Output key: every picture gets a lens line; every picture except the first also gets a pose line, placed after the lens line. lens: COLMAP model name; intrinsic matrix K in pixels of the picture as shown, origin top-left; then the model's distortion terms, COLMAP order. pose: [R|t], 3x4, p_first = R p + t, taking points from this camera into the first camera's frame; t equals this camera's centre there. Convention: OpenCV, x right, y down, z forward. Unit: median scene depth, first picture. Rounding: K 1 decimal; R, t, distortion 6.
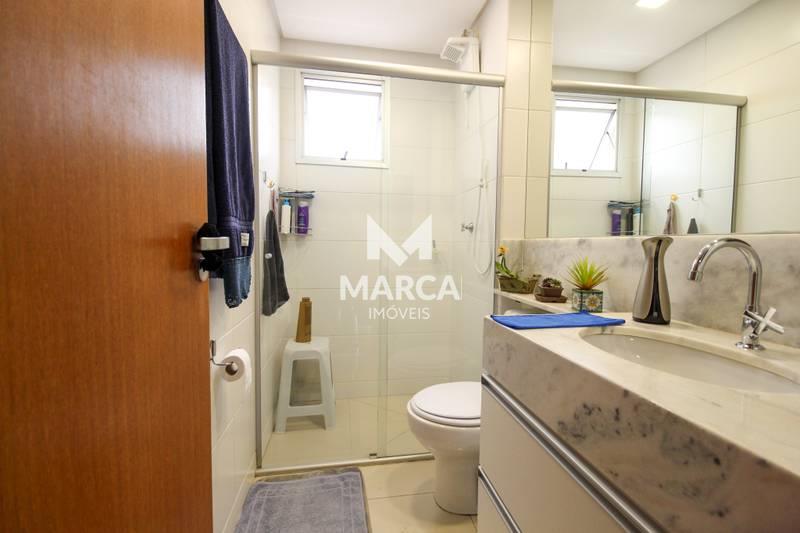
lens RADIAL K [[371.0, 0, 403.0], [0, 371.0, 265.0], [0, 0, 1]] dist [0.022380, -0.001578]
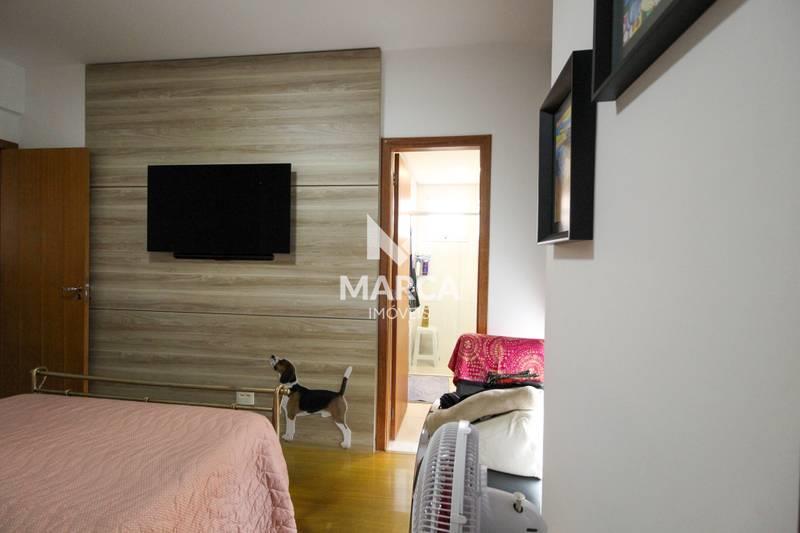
lens RADIAL K [[371.0, 0, 401.3], [0, 371.0, 264.0], [0, 0, 1]] dist [0.022380, -0.001578]
pose [[0.953532, 0.008437, -0.301172, 0.257227], [-0.023686, 0.998613, -0.047017, -0.053116], [0.300358, 0.051966, 0.952410, -1.159963]]
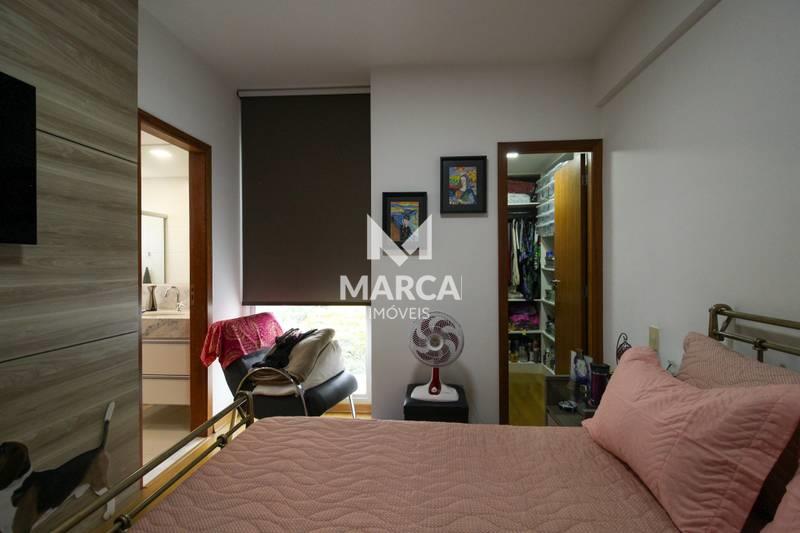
lens RADIAL K [[371.0, 0, 405.2], [0, 371.0, 260.9], [0, 0, 1]] dist [0.022380, -0.001578]
pose [[0.251245, -0.005437, 0.967908, -0.938778], [0.061477, 0.998055, -0.010351, -0.056007], [-0.965969, 0.062104, 0.251090, -0.959693]]
